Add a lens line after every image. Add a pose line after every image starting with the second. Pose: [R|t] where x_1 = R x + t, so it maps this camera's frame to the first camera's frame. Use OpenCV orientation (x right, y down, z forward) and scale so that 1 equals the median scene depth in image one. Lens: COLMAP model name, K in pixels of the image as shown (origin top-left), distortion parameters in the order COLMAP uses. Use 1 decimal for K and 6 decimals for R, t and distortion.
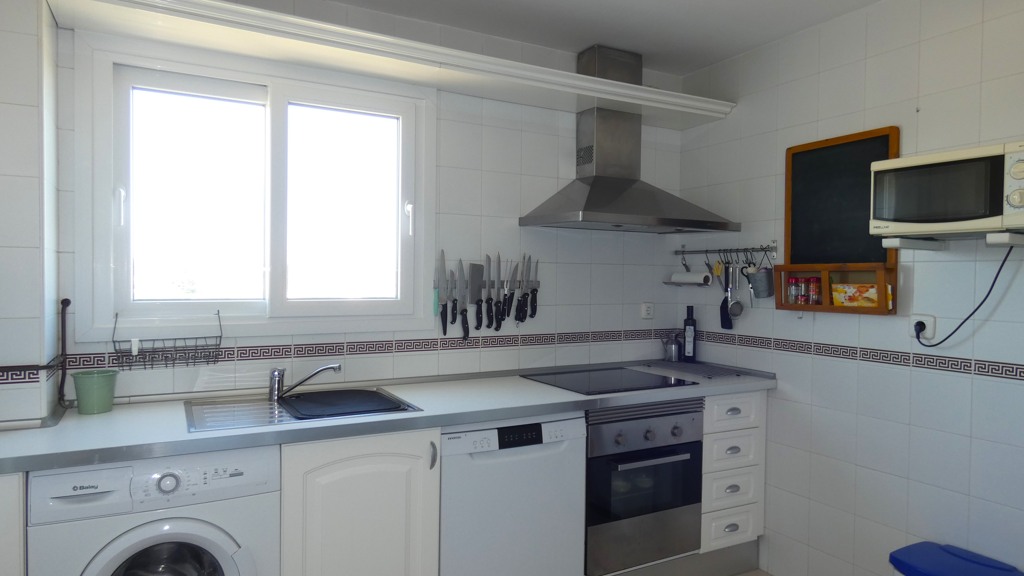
lens RADIAL K [[627.9, 0, 515.8], [0, 627.9, 289.9], [0, 0, 1]] dist [0.001982, -0.000389]
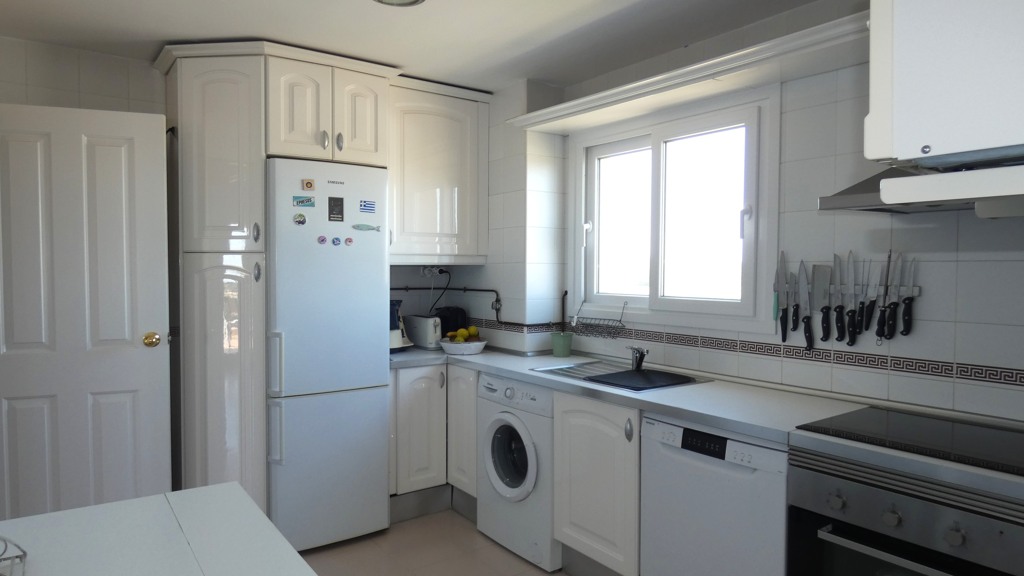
lens RADIAL K [[648.3, 0, 510.7], [0, 648.3, 291.3], [0, 0, 1]] dist [0.003583, 0.000938]
pose [[0.129430, 0.024718, -0.991280, 0.785834], [-0.024959, 0.999454, 0.021663, -0.014392], [0.991274, 0.021938, 0.129976, 0.464255]]
